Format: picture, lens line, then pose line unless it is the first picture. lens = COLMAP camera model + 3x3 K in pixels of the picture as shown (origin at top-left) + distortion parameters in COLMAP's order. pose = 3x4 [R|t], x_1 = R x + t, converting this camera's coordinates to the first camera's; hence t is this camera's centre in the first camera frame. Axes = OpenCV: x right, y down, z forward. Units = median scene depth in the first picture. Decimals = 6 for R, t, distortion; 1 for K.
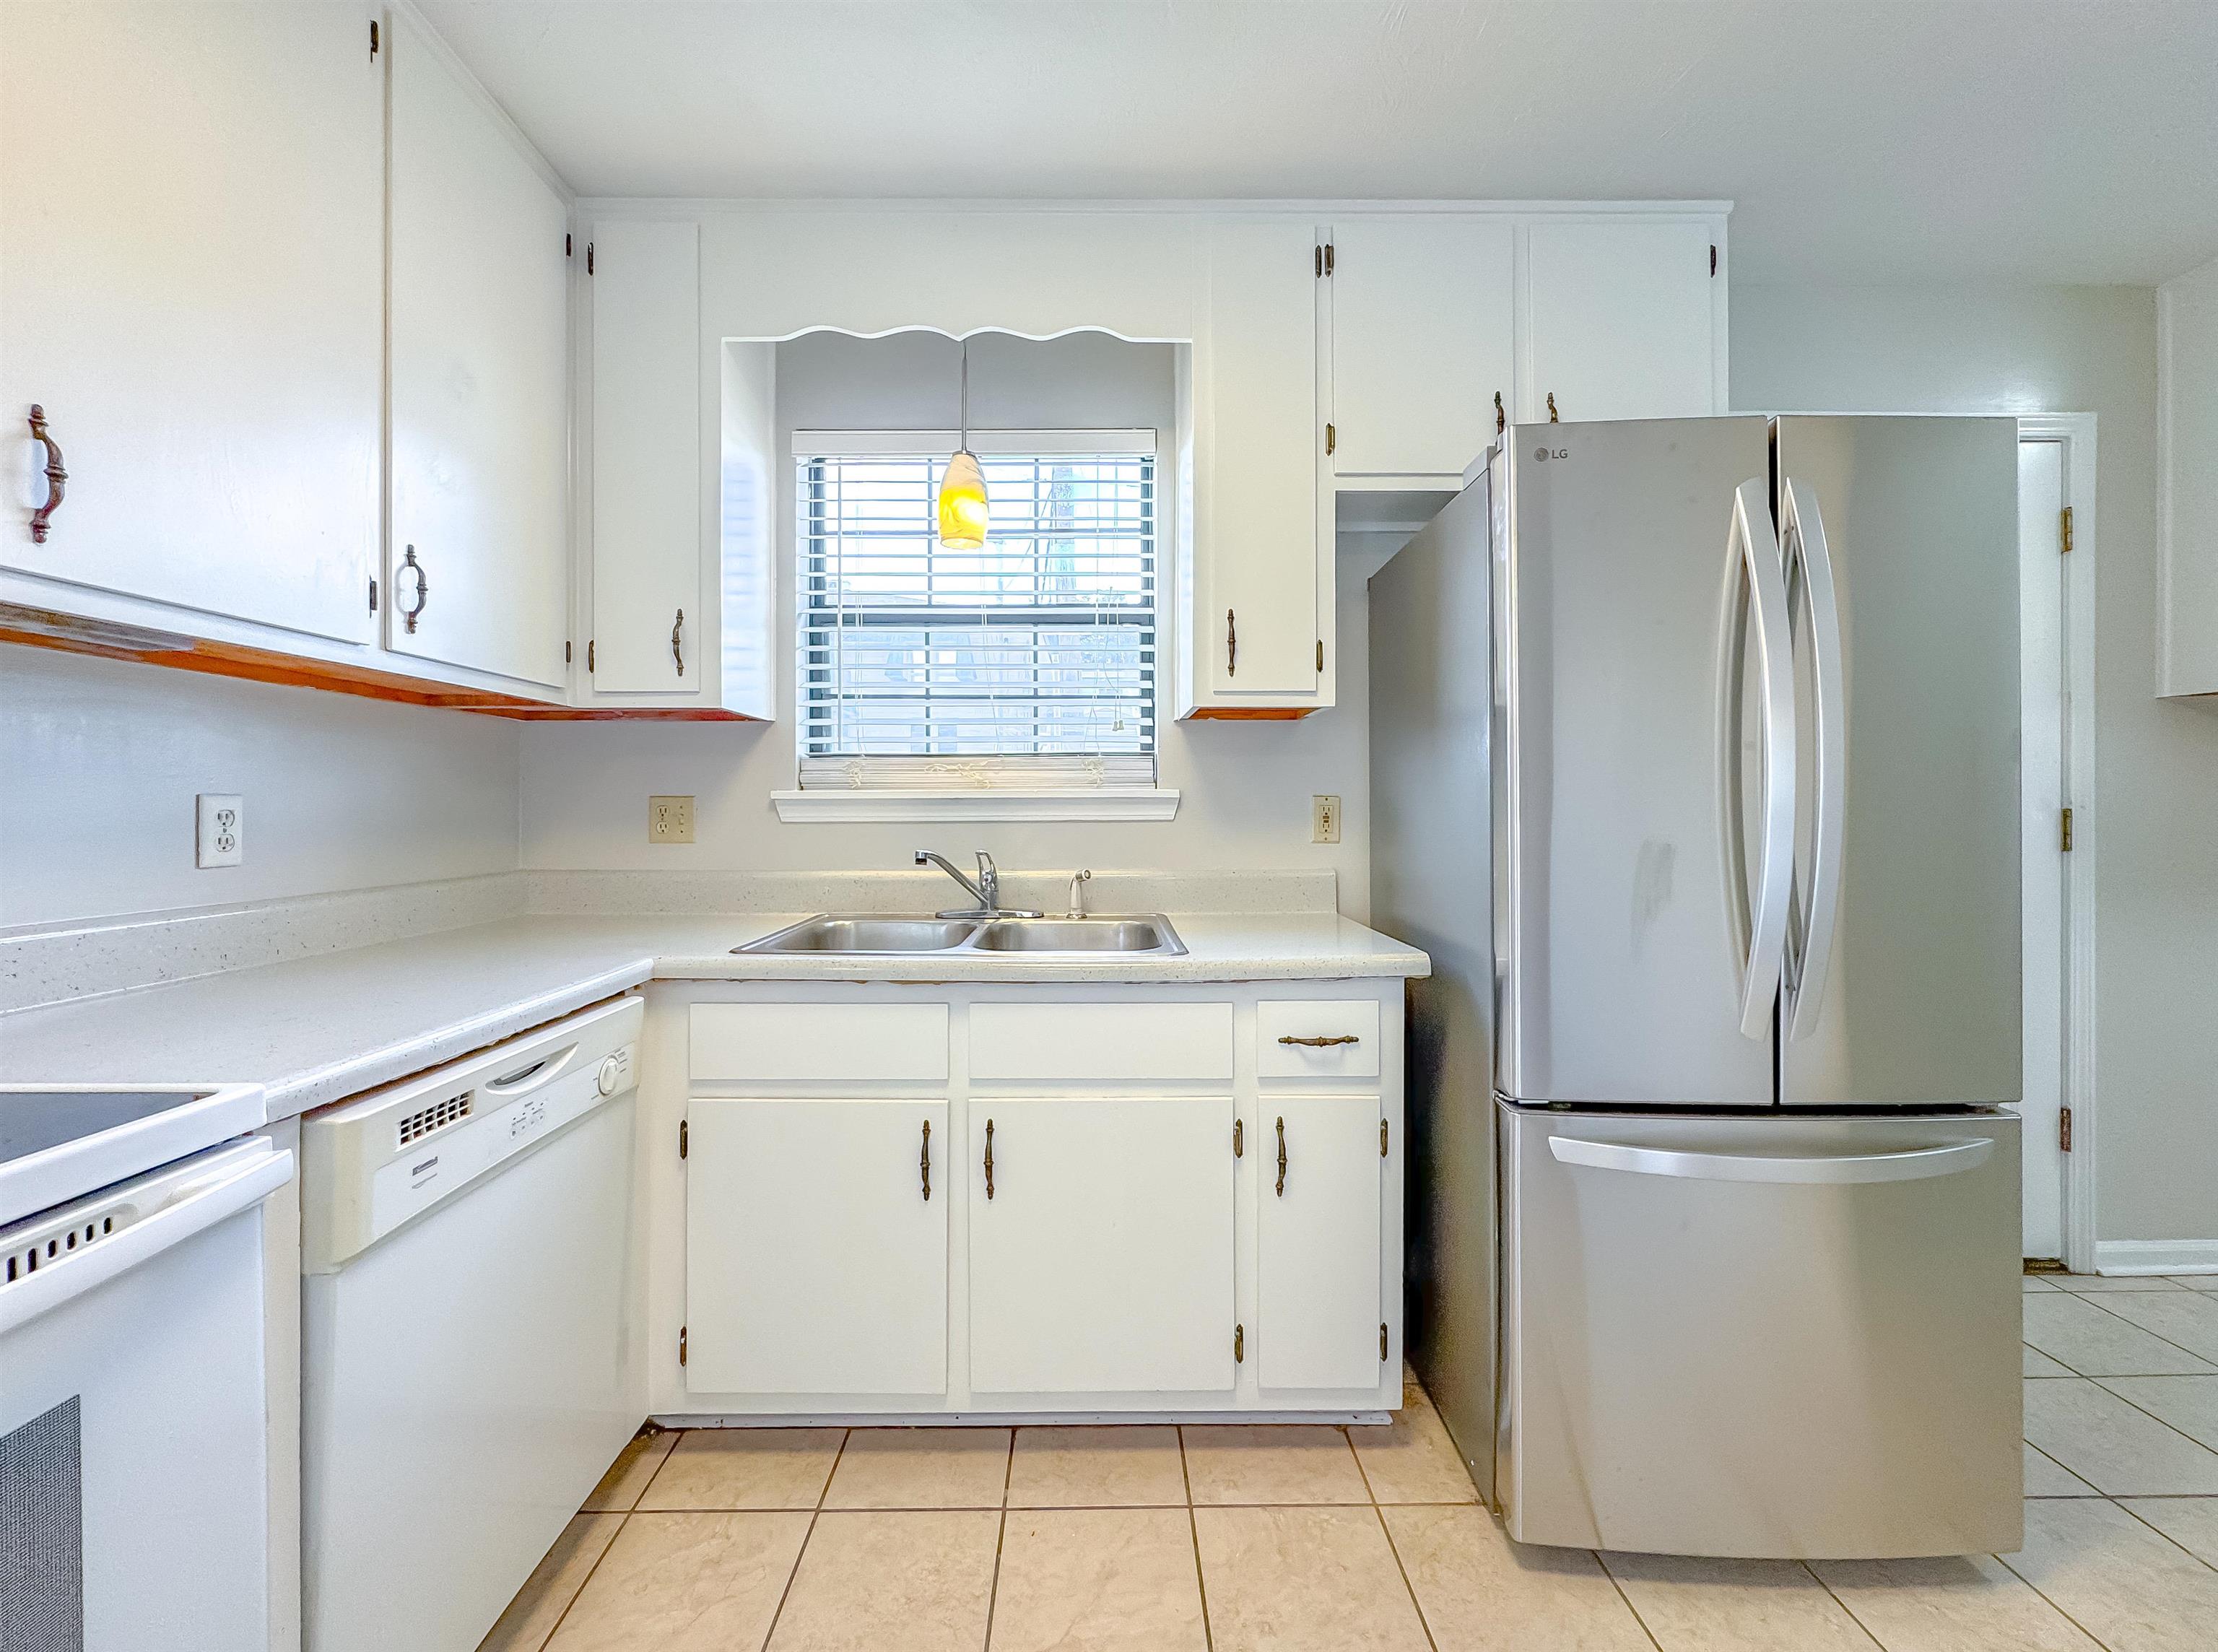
lens RADIAL K [[879.9, 0, 1106.9], [0, 879.9, 806.6], [0, 0, 1]] dist [-0.002023, -0.000185]
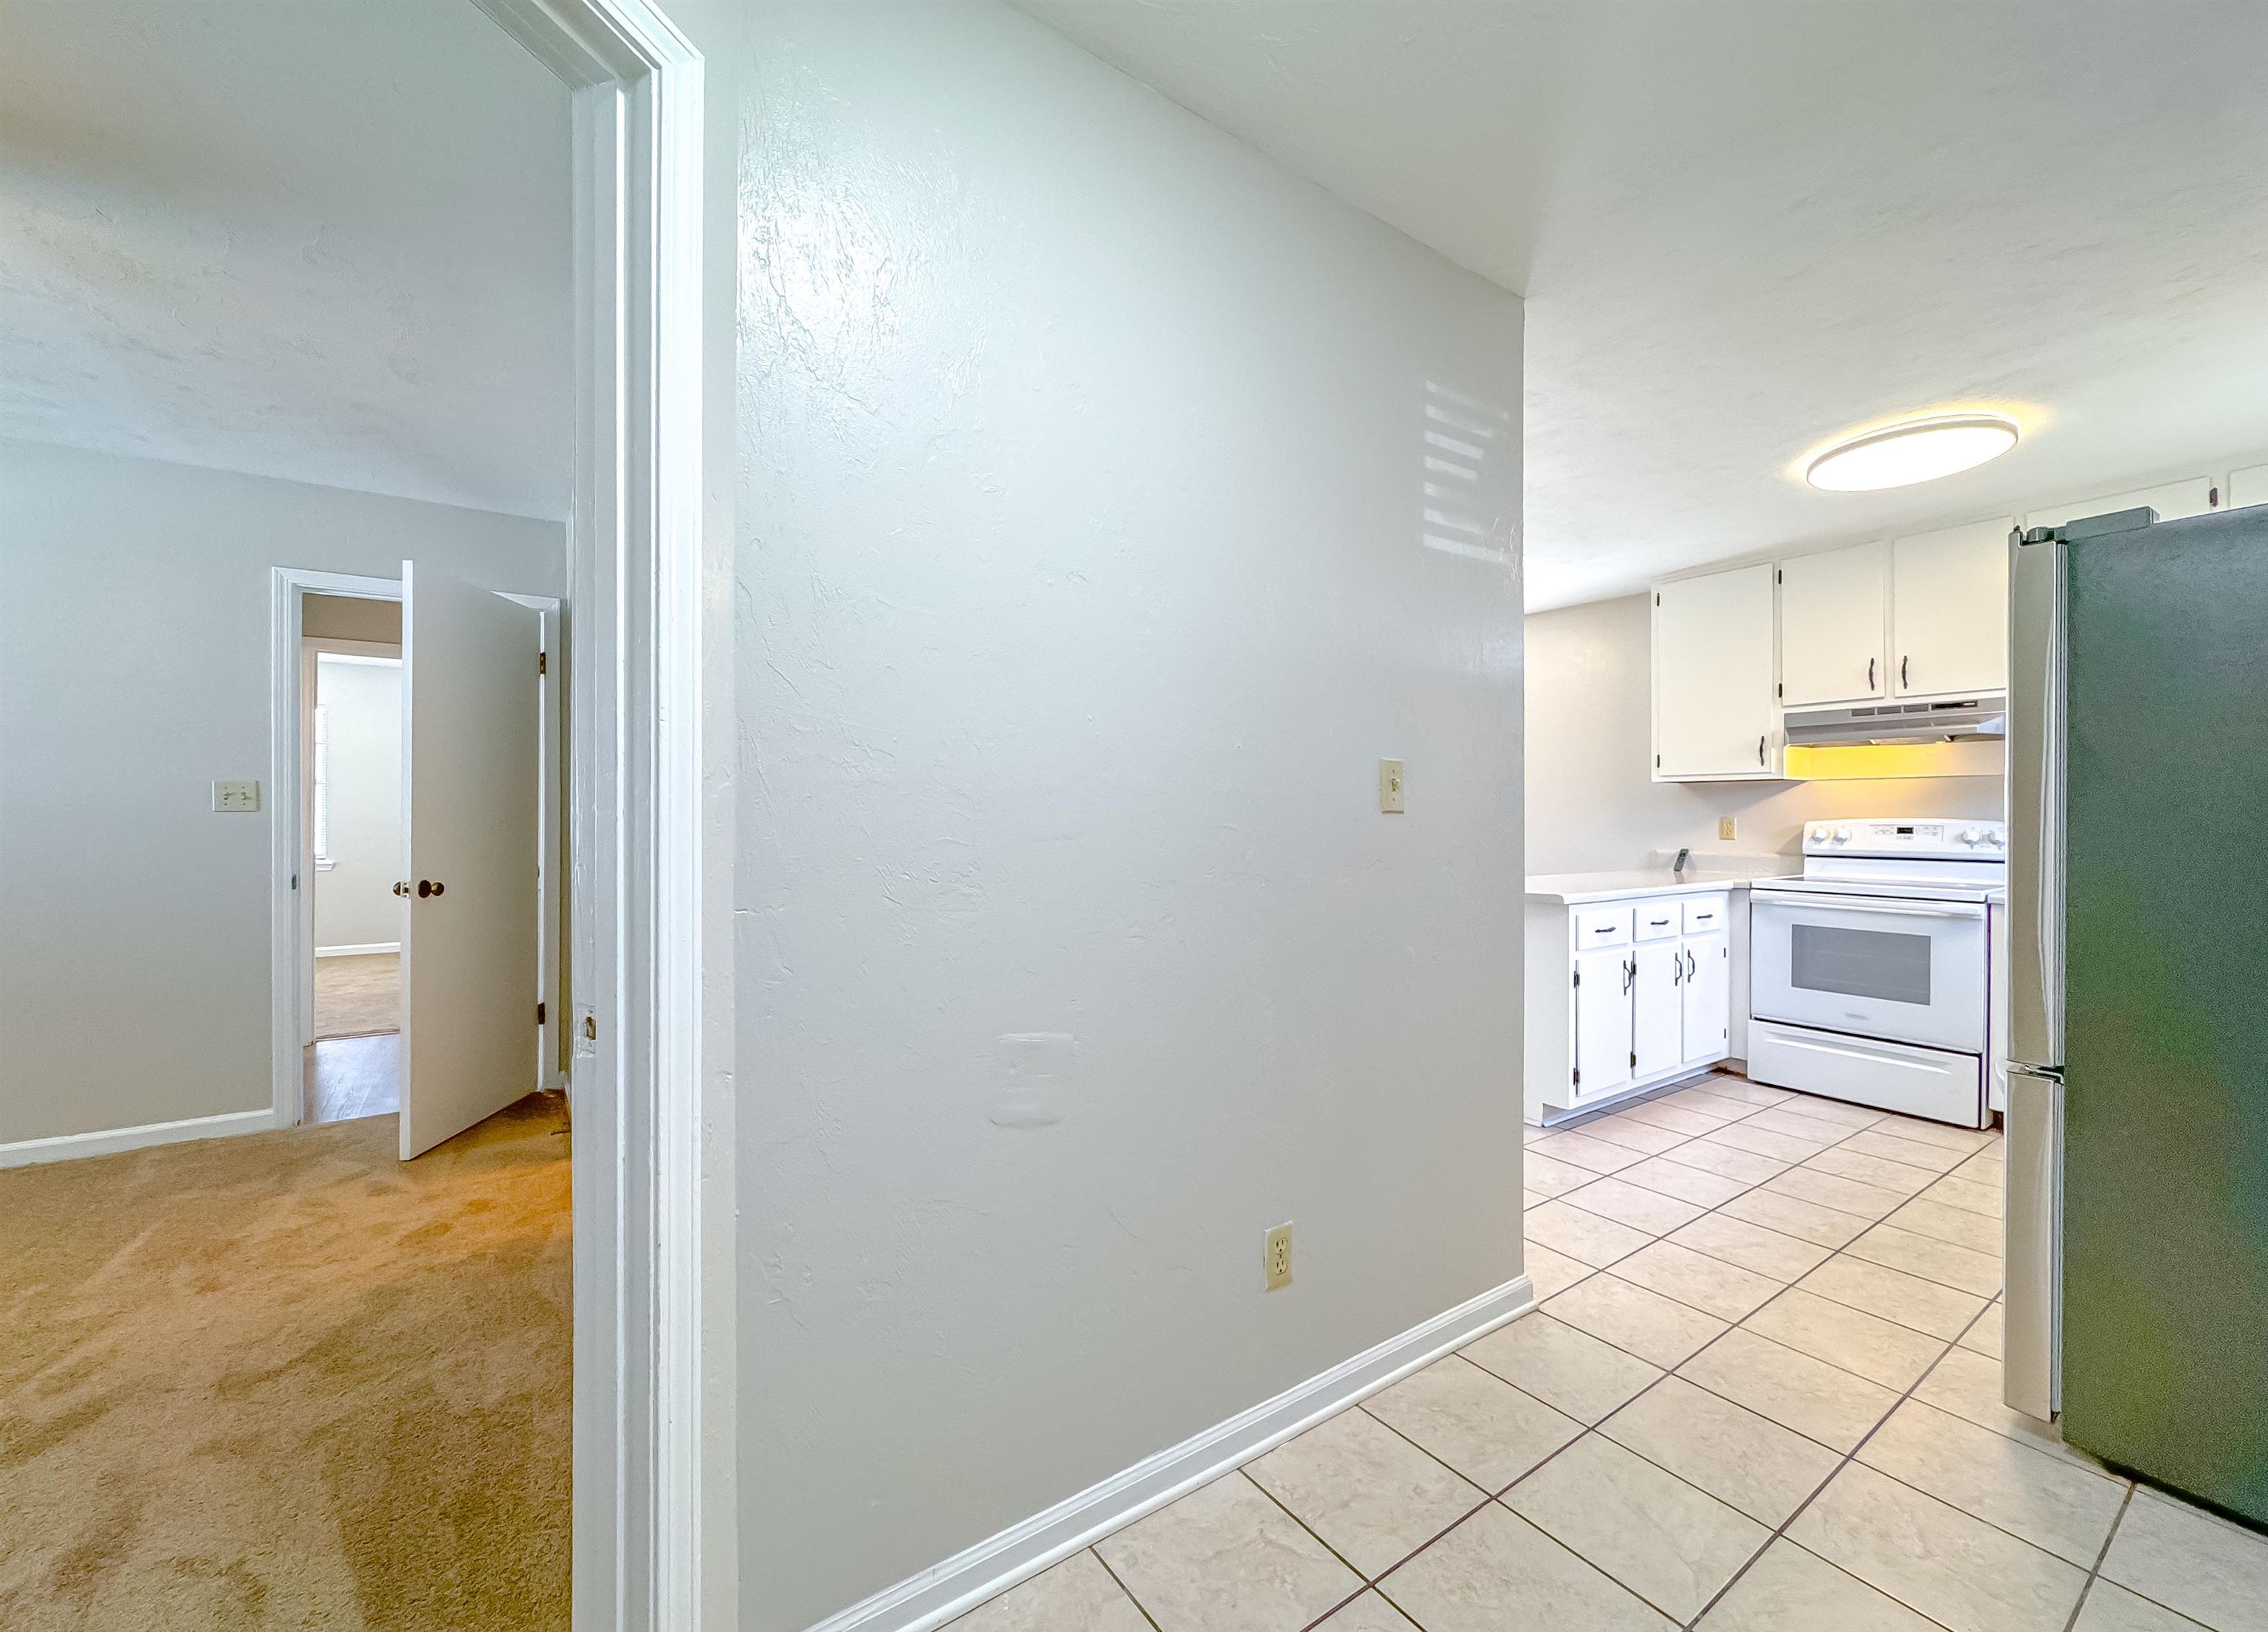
lens RADIAL K [[893.2, 0, 1099.0], [0, 893.2, 814.0], [0, 0, 1]] dist [0.001522, -0.000186]
pose [[-0.846108, -0.000689, -0.533010, 2.136936], [0.000154, 0.999999, -0.001537, -0.020378], [0.533011, -0.001382, -0.846107, 1.040128]]
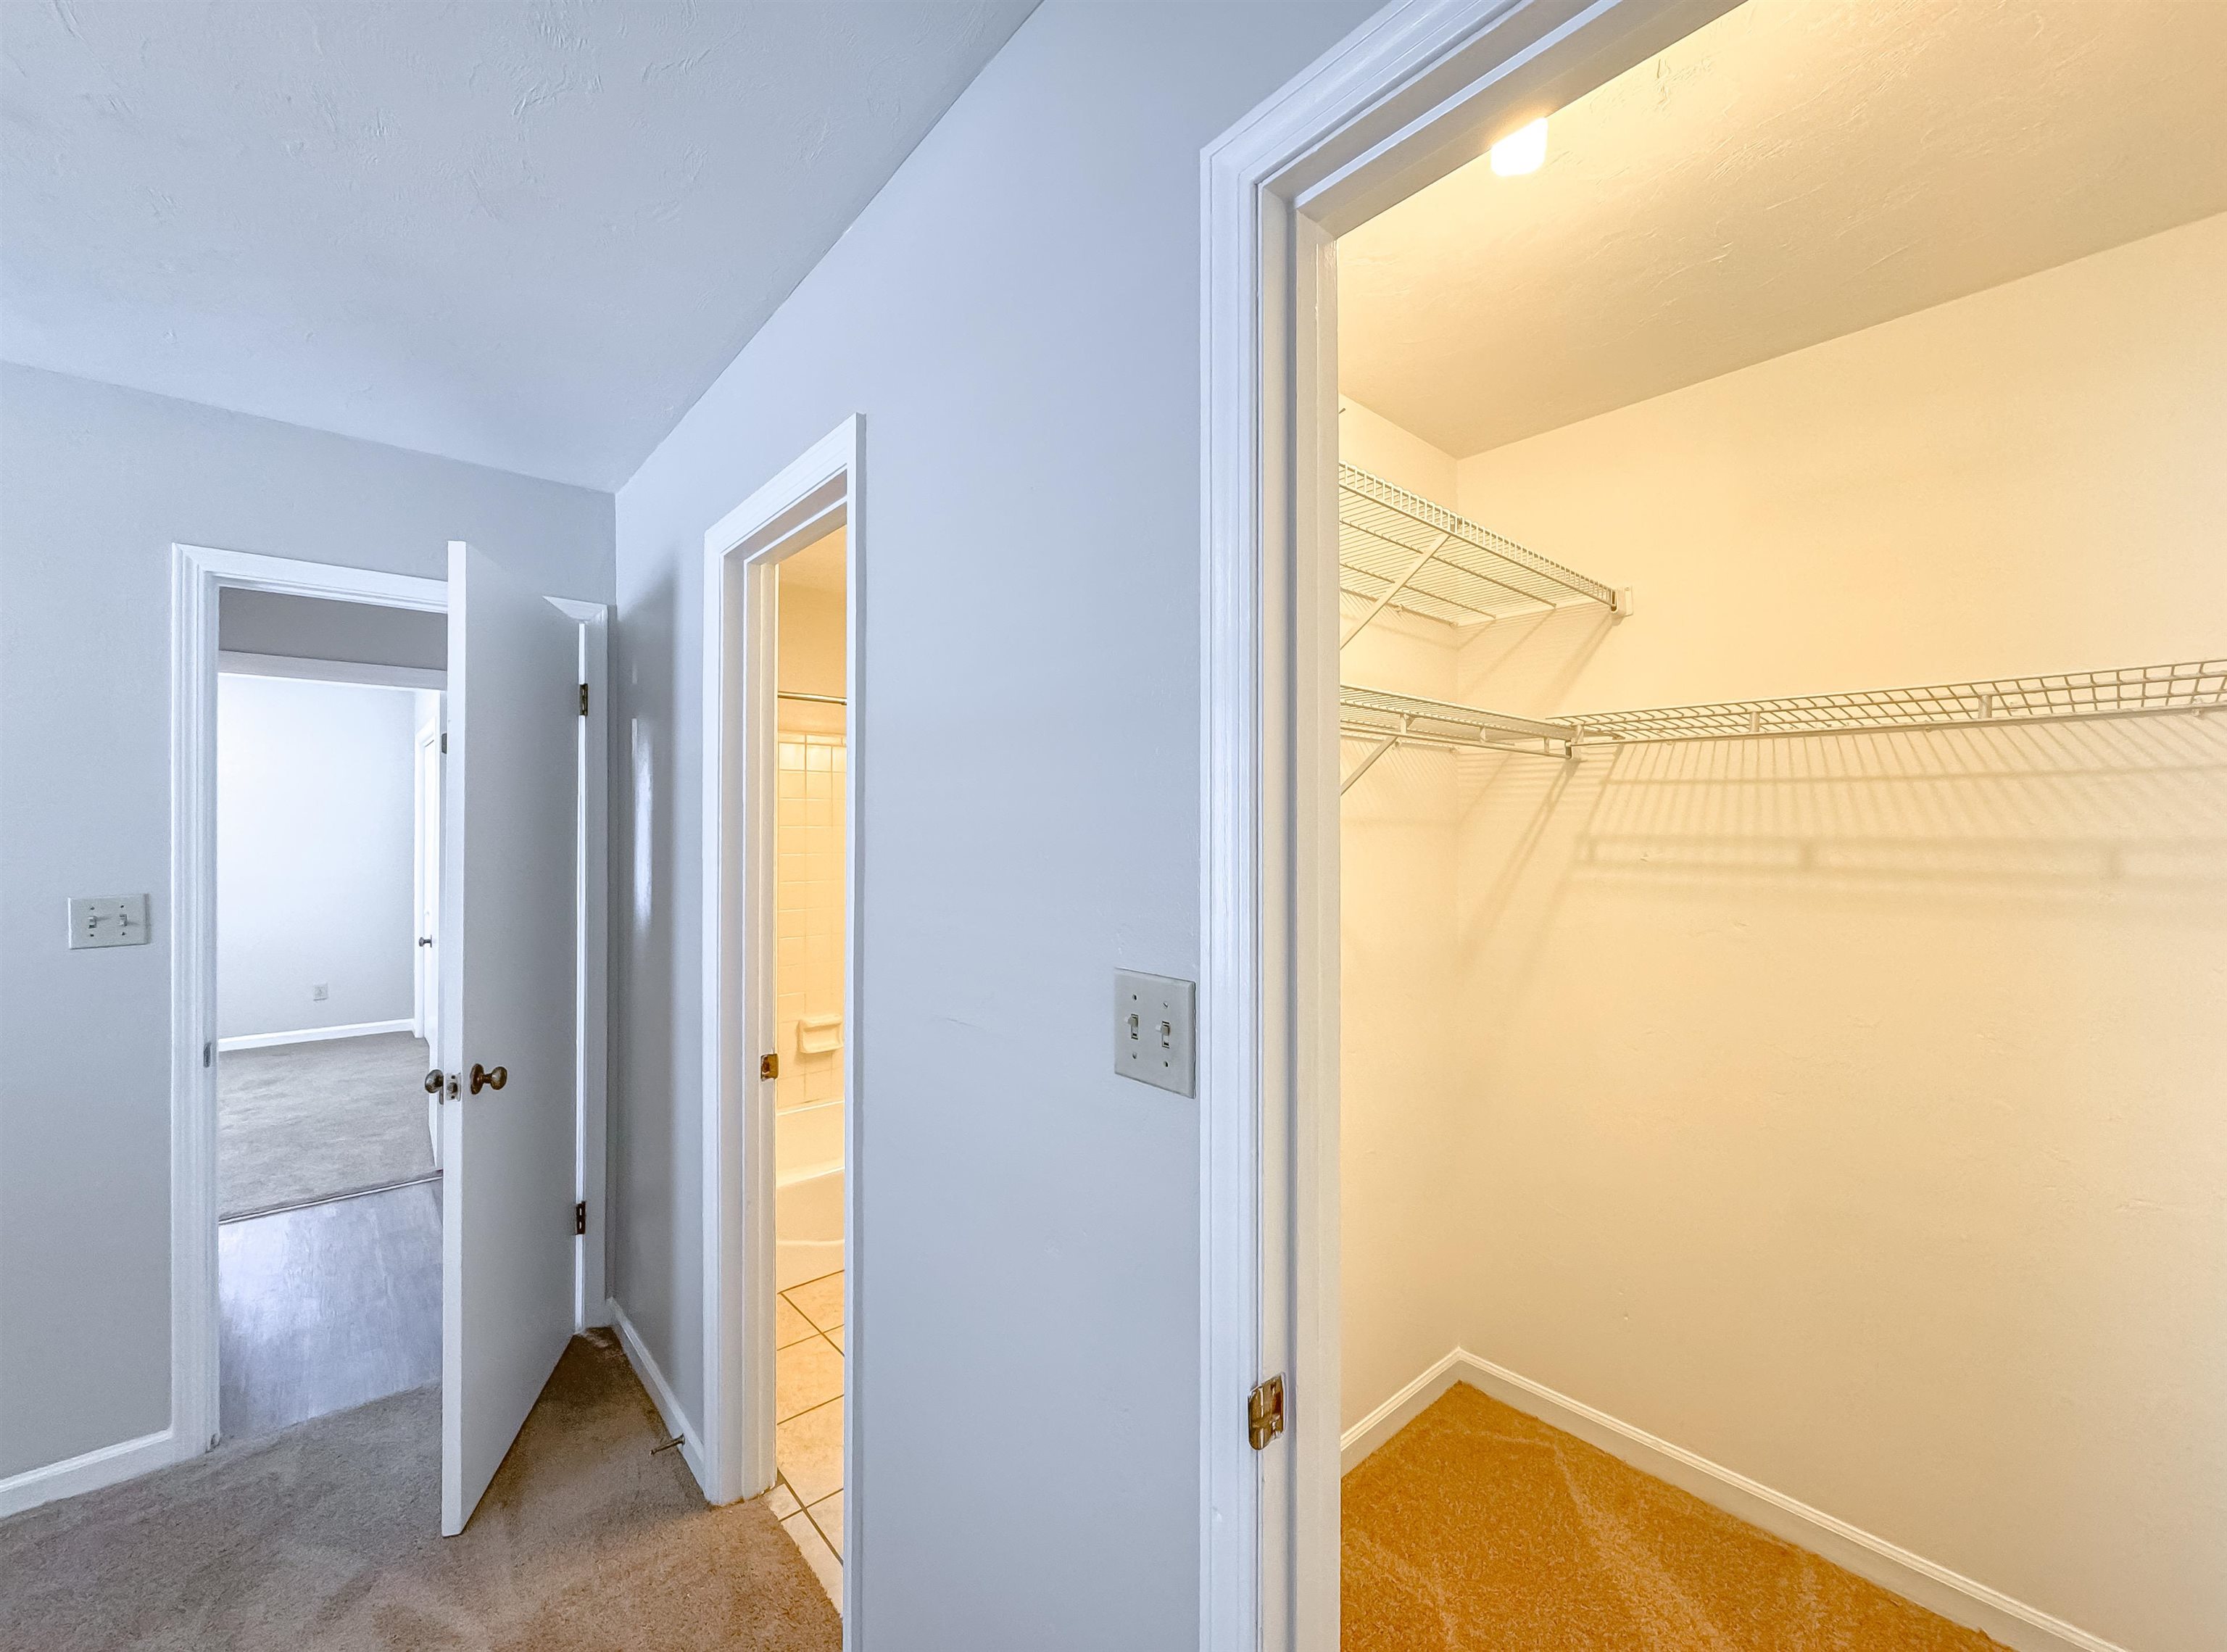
lens RADIAL K [[914.3, 0, 1069.5], [0, 914.3, 829.1], [0, 0, 1]] dist [-0.000544, 0.000025]
pose [[-0.792100, -0.004528, -0.610375, 2.394196], [-0.008302, 0.999960, 0.003356, -0.180778], [0.610335, 0.007726, -0.792105, 0.206873]]
